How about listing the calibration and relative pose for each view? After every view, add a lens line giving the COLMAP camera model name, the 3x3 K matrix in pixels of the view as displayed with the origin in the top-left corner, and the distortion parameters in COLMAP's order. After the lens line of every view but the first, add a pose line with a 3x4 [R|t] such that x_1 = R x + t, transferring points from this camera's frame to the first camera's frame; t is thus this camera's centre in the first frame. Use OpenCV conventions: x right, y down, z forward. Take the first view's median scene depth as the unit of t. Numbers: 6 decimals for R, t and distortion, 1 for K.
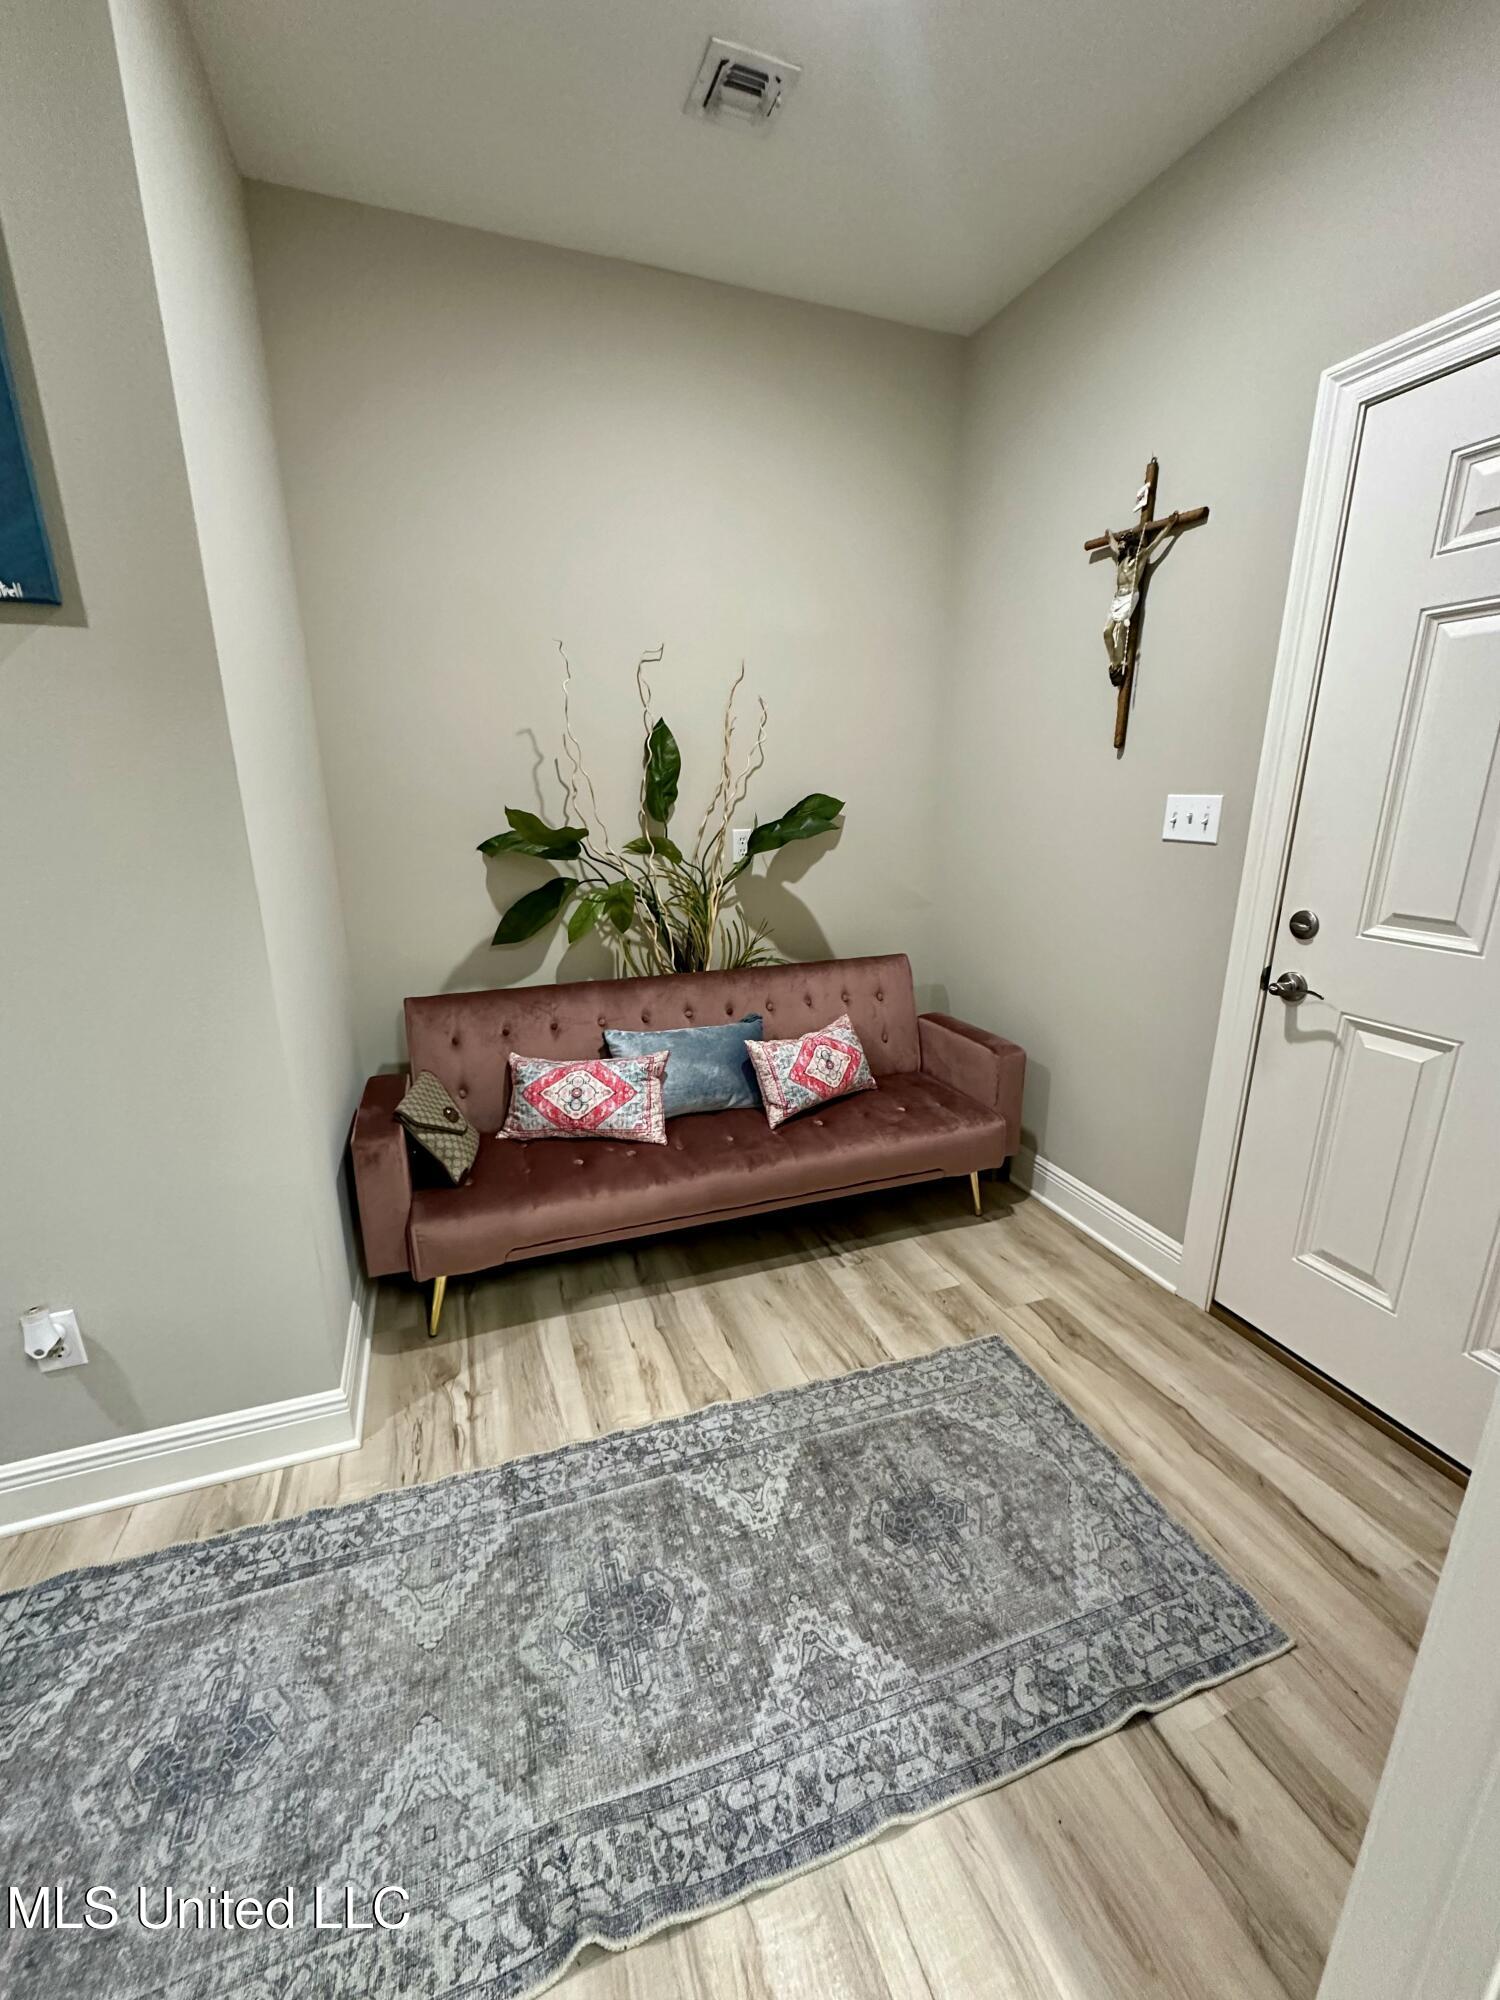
lens RADIAL K [[818.4, 0, 750.0], [0, 818.4, 1000.0], [0, 0, 1]] dist [0.002113, 0.005383]
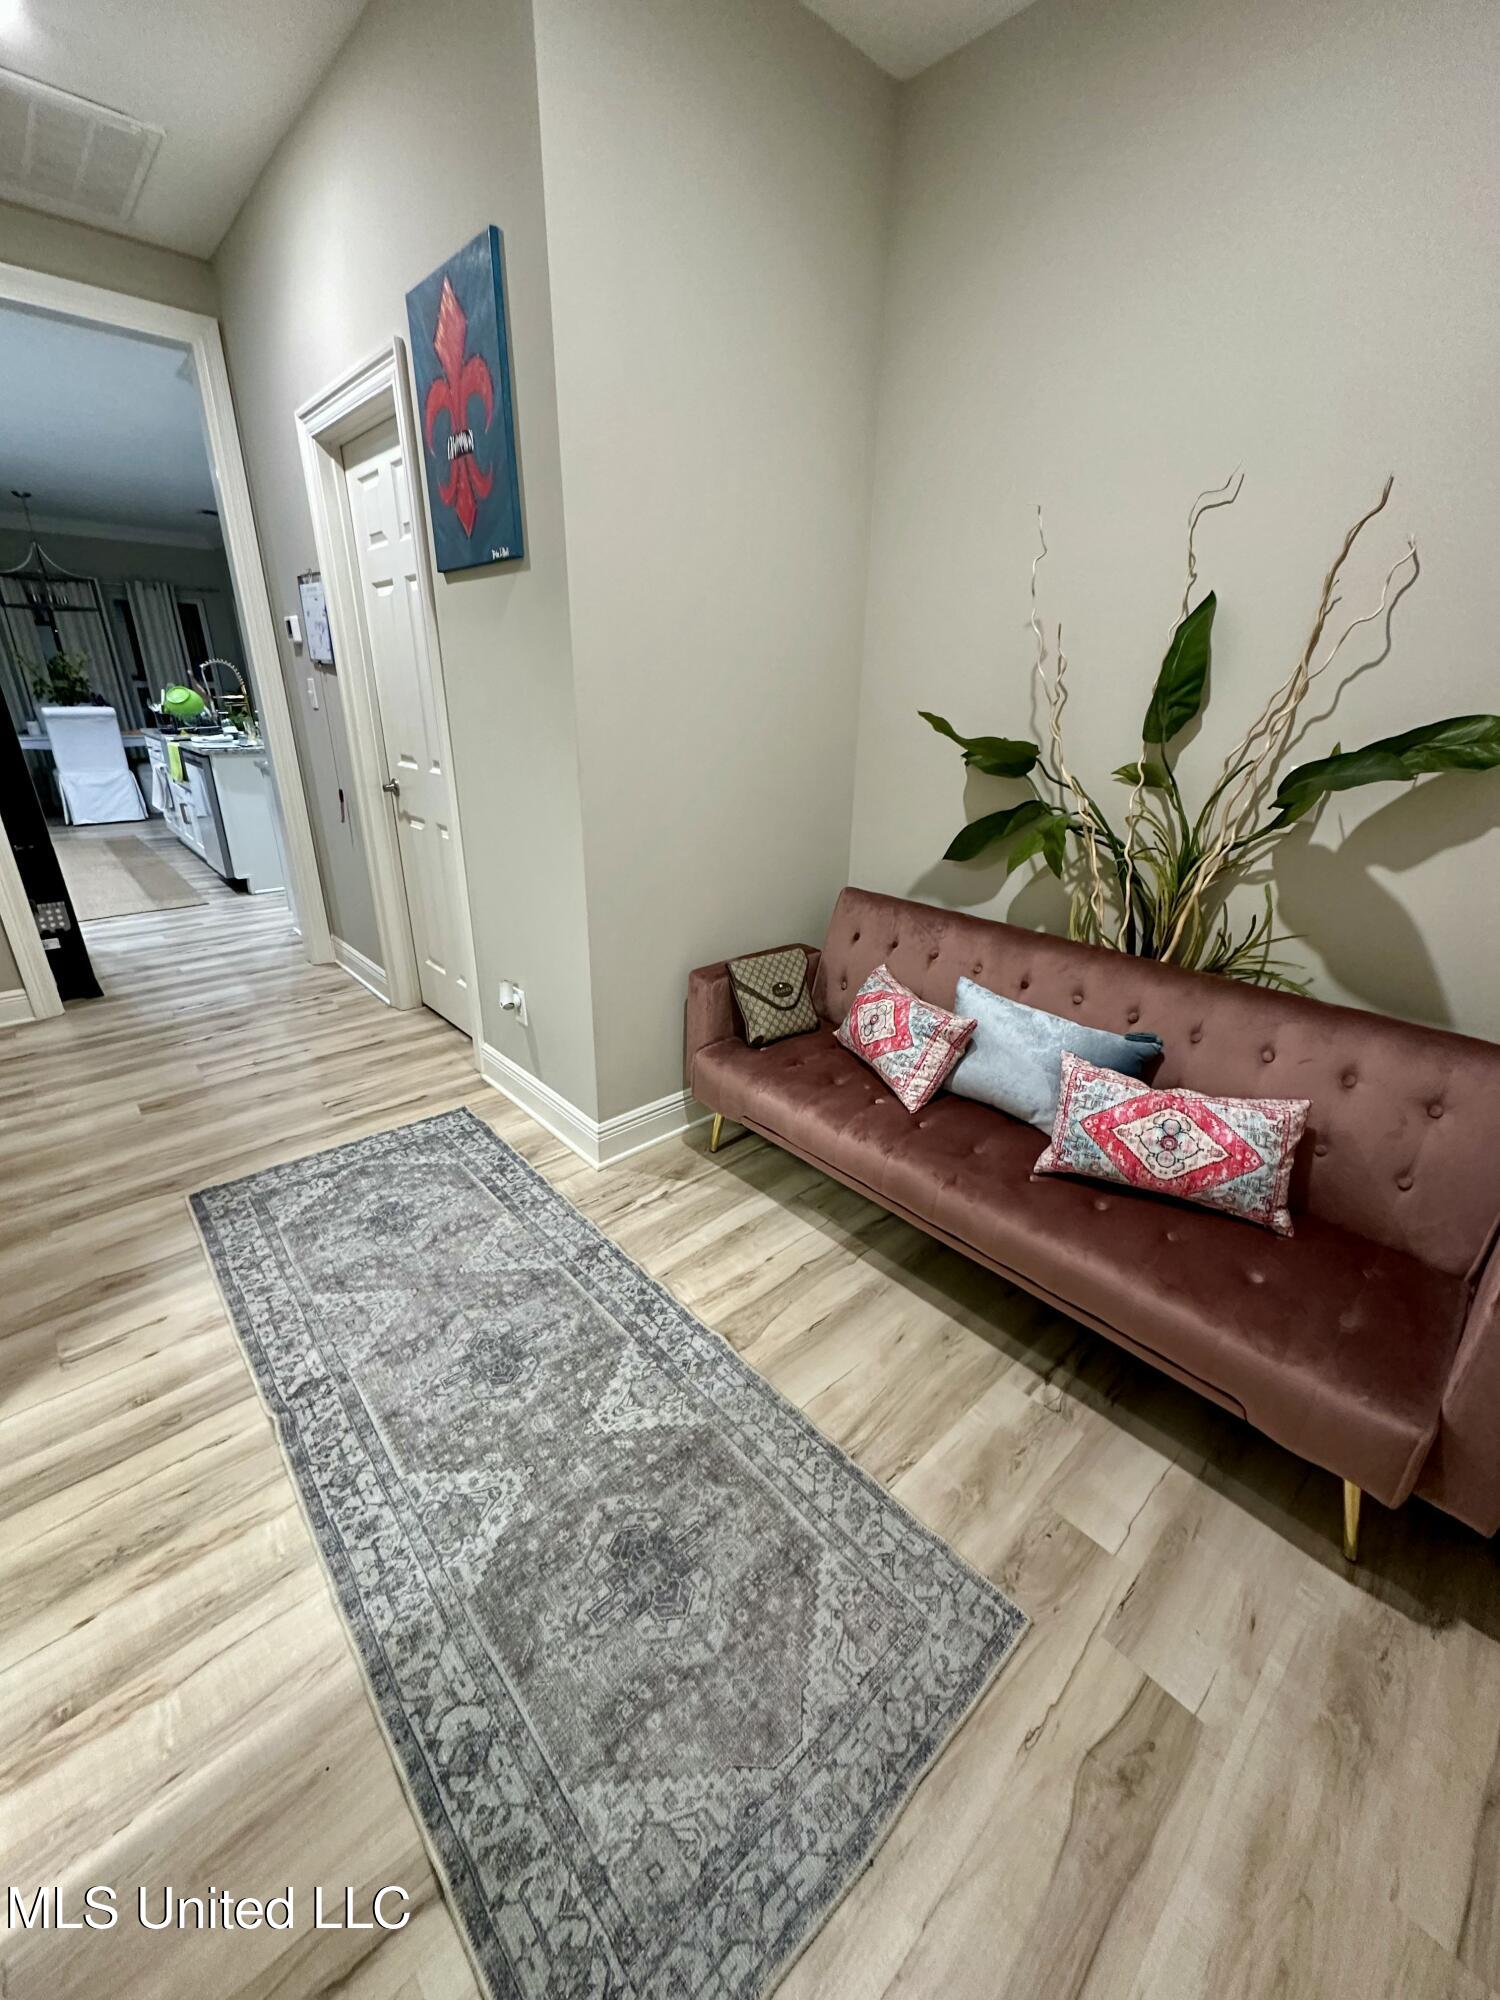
lens RADIAL K [[782.9, 0, 751.4], [0, 782.9, 1043.2], [0, 0, 1]] dist [-0.010420, 0.006352]
pose [[0.385845, 0.397071, -0.832741, 0.722286], [-0.274079, 0.911221, 0.307500, -0.146452], [0.880911, 0.109589, 0.460419, 0.670830]]
